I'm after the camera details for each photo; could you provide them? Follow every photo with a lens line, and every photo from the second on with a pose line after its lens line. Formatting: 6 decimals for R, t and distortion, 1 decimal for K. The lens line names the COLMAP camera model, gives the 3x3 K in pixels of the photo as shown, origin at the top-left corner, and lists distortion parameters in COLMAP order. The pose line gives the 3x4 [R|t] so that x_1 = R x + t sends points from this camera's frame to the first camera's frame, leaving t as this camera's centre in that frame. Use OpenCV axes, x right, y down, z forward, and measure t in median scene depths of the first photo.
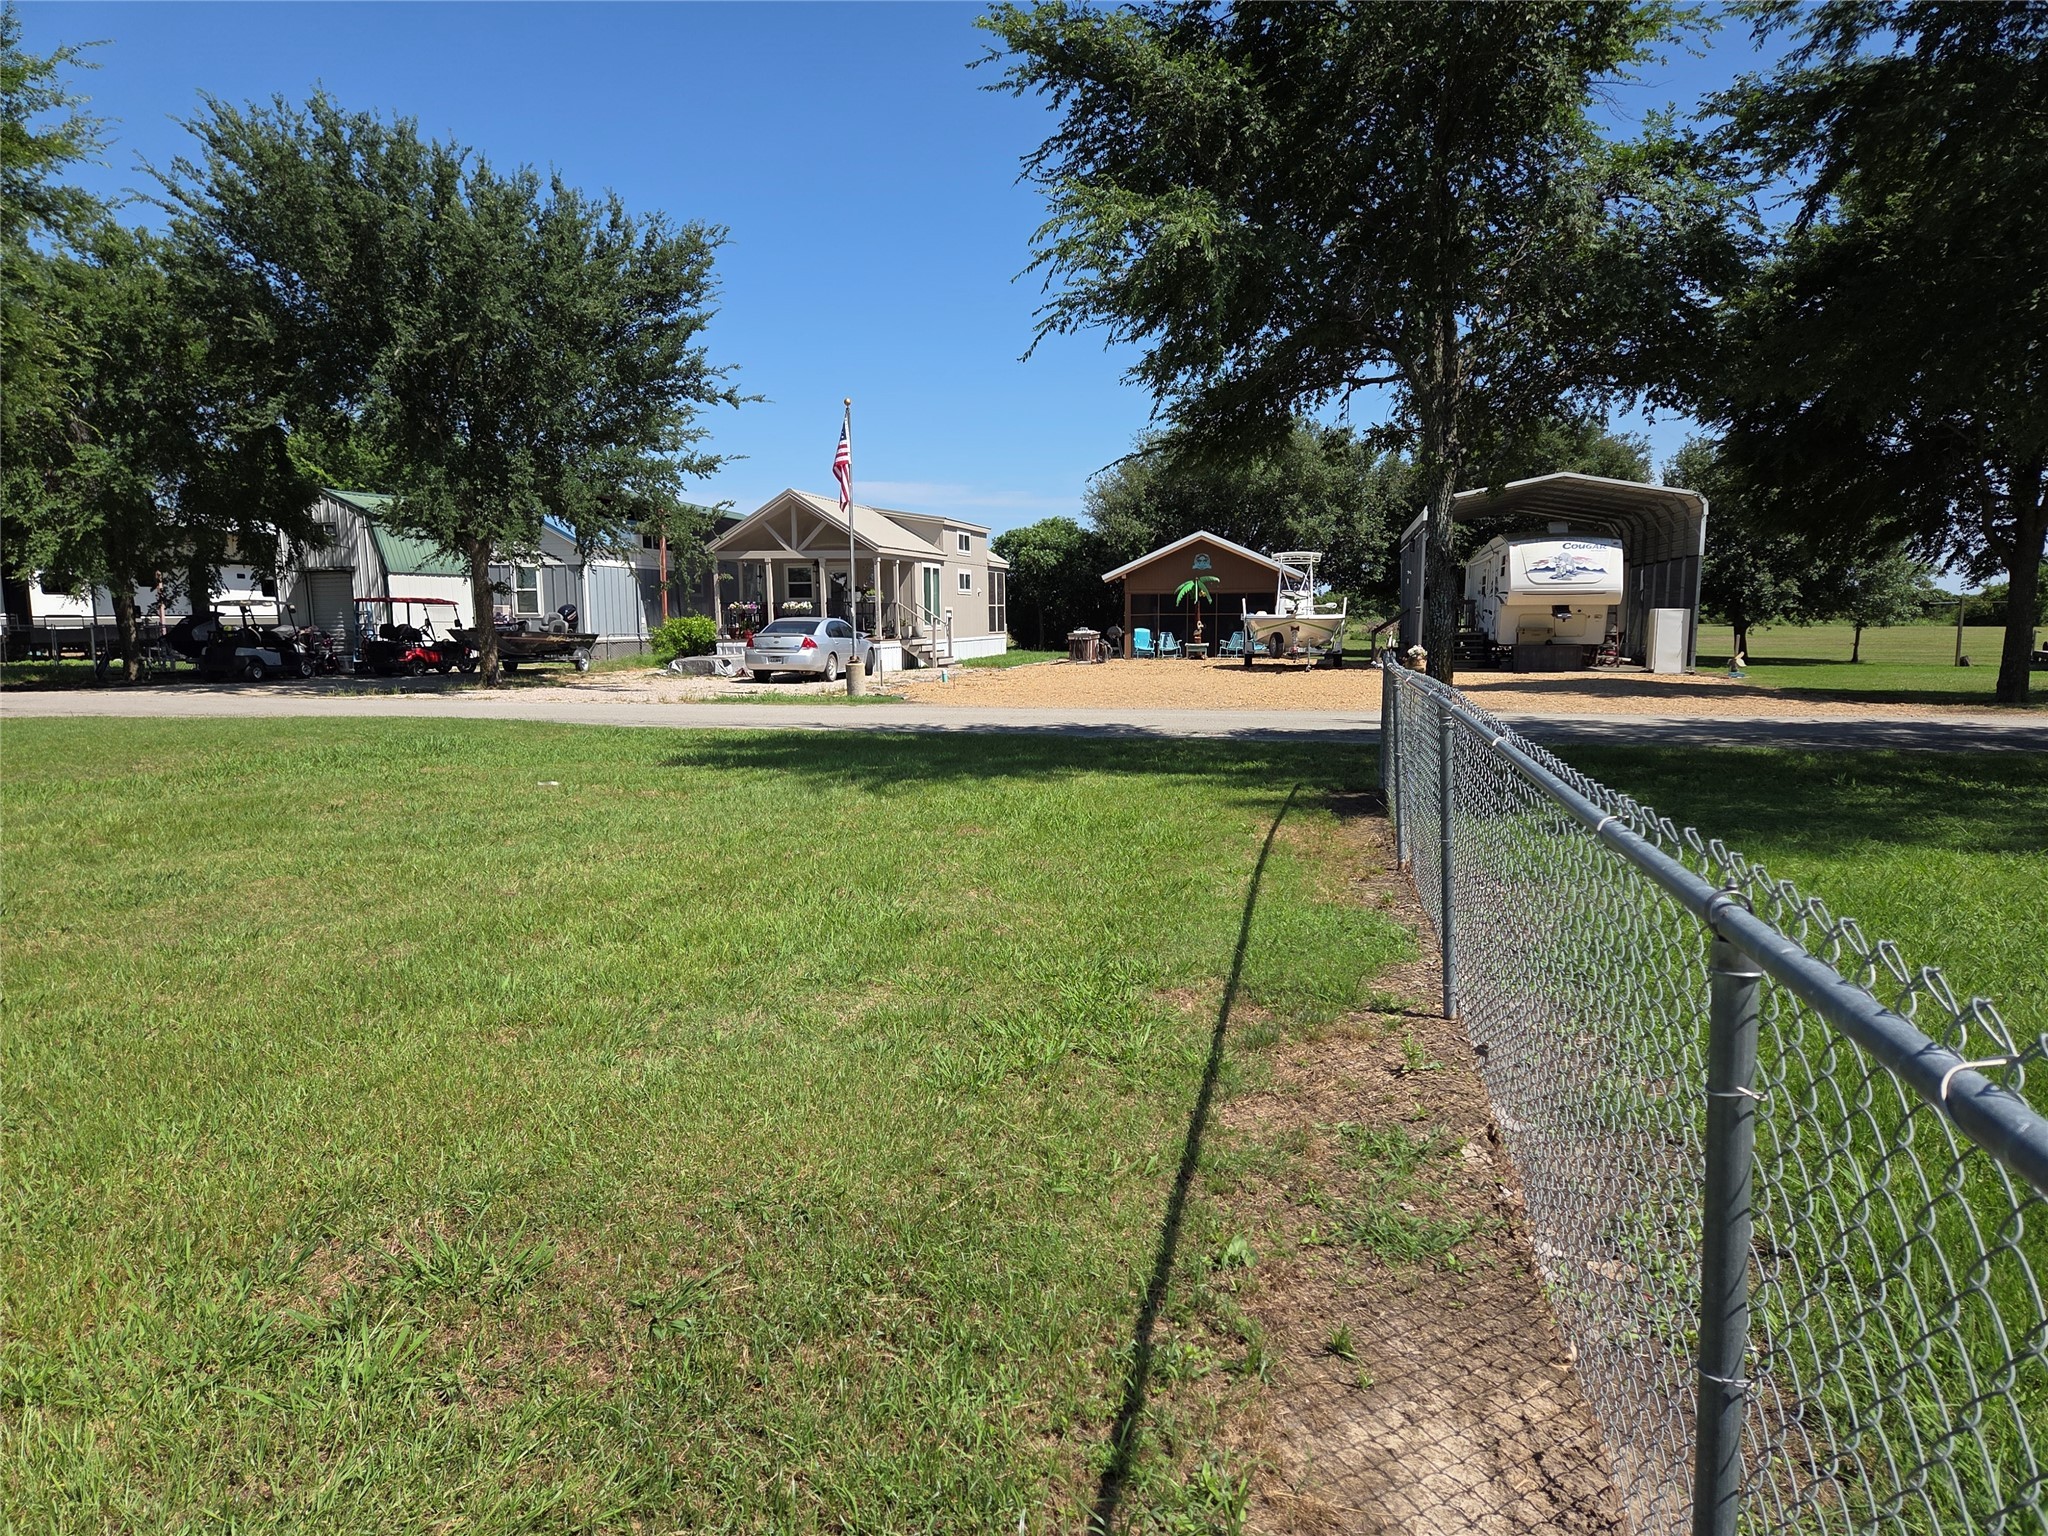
lens RADIAL K [[1359.9, 0, 1018.3], [0, 1359.9, 779.6], [0, 0, 1]] dist [0.076518, -0.064750]
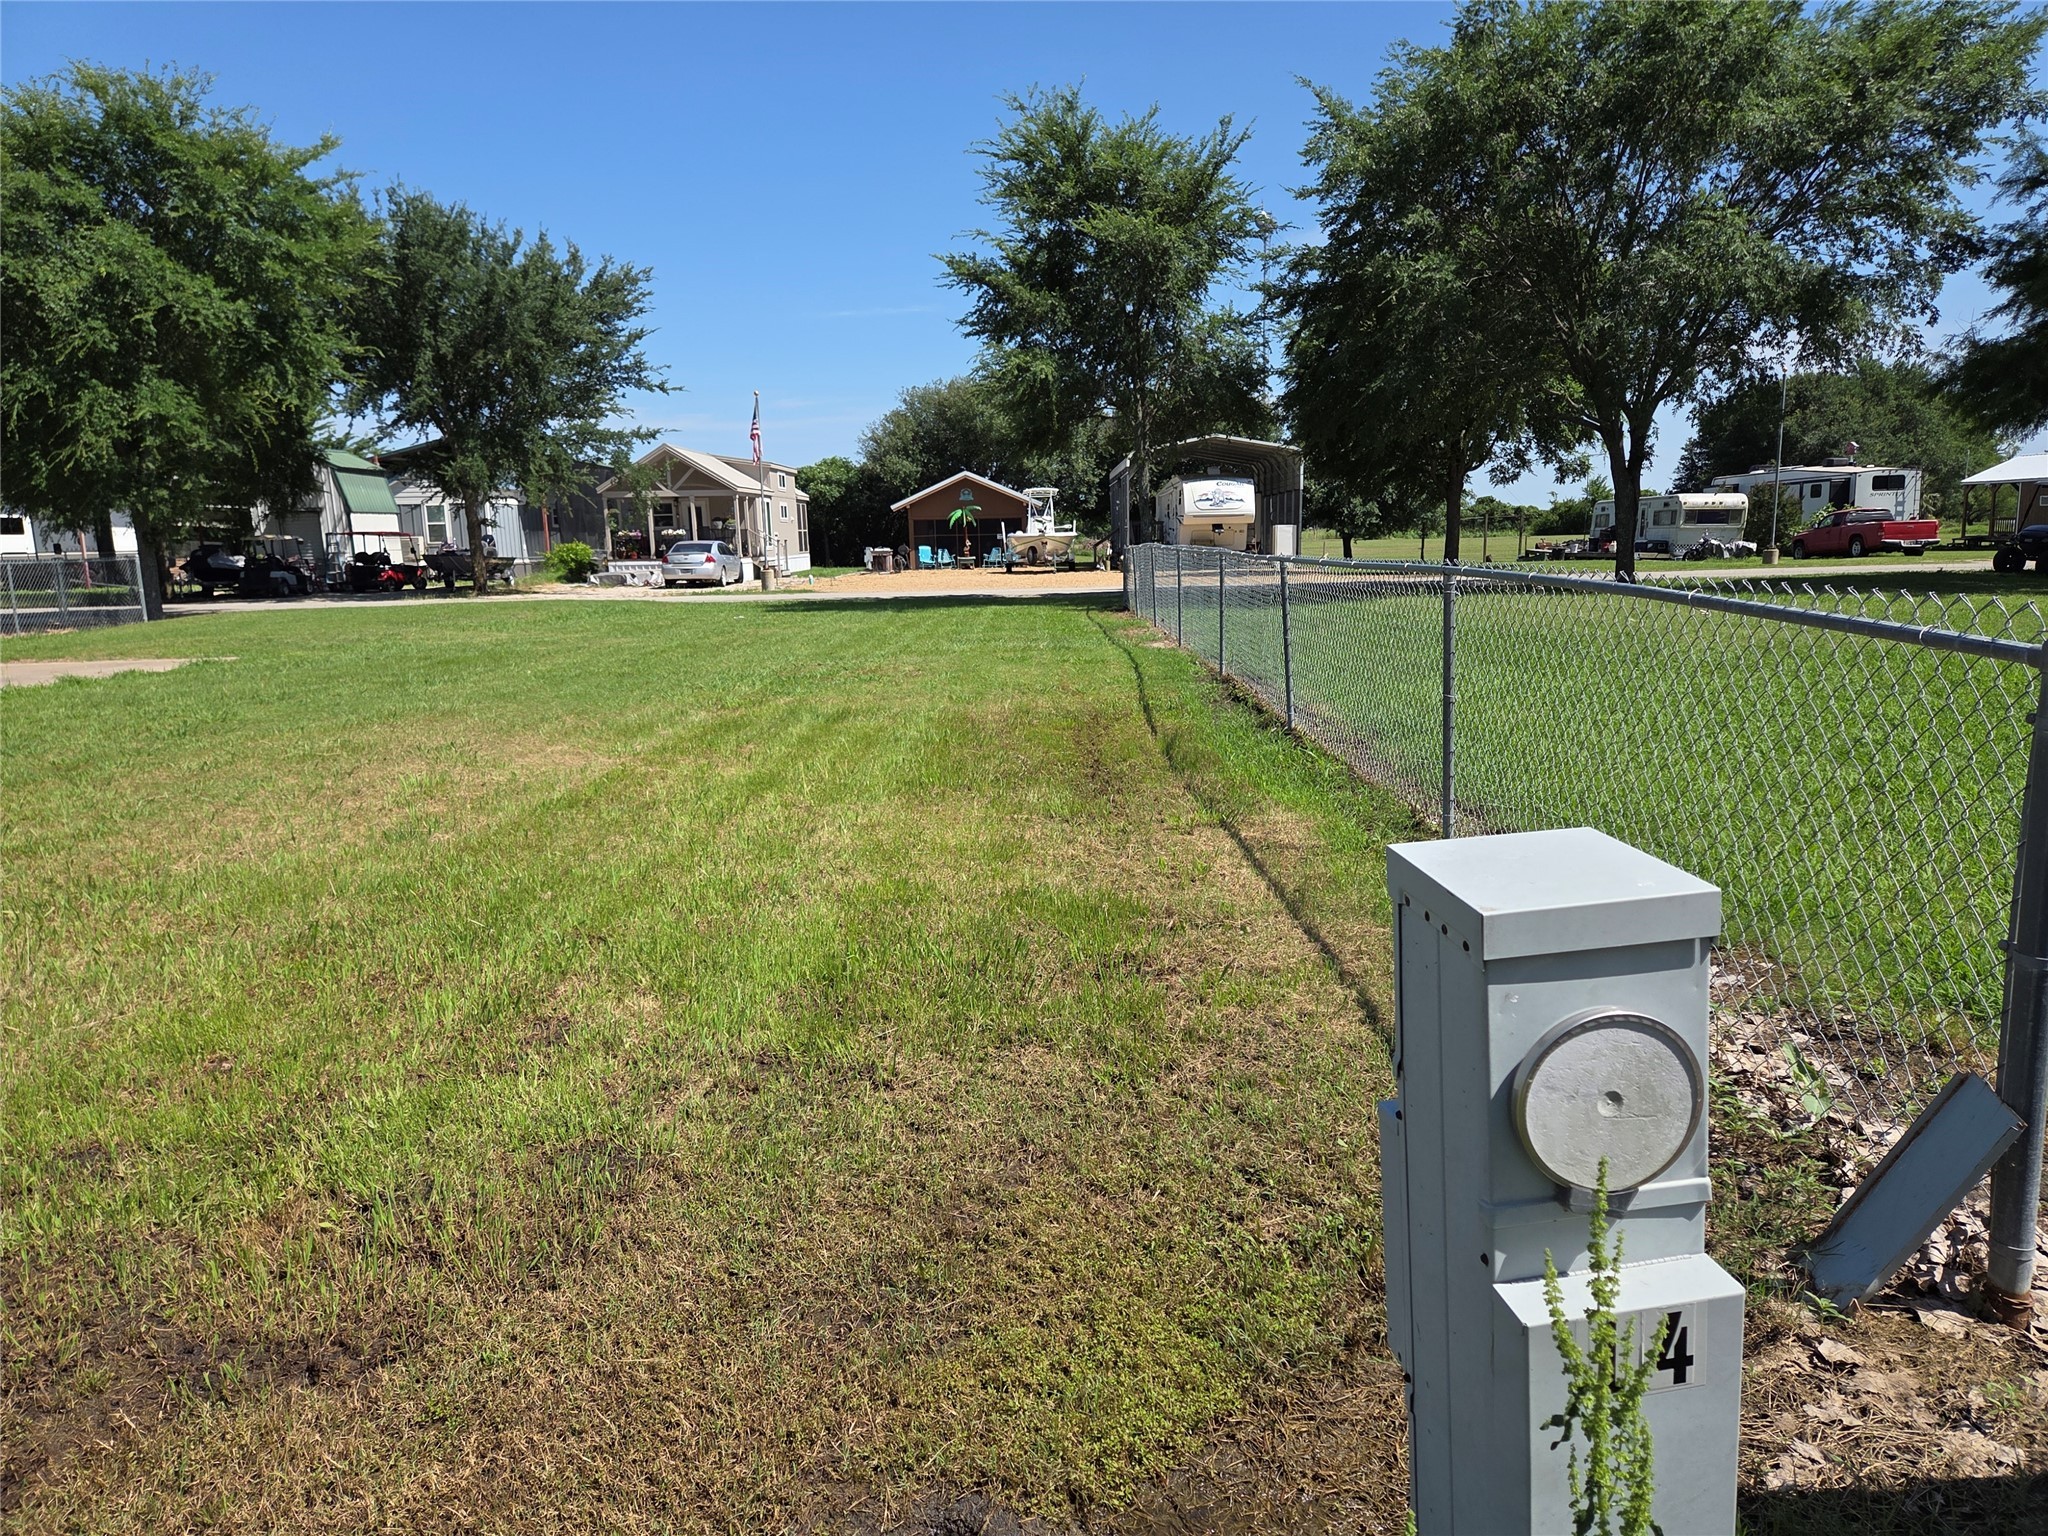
lens RADIAL K [[1354.1, 0, 1029.6], [0, 1354.1, 764.7], [0, 0, 1]] dist [0.078001, -0.065876]
pose [[0.975560, -0.055176, 0.212695, -0.141185], [0.045818, 0.997763, 0.048682, 0.056400], [-0.214905, -0.037747, 0.975905, -0.433270]]
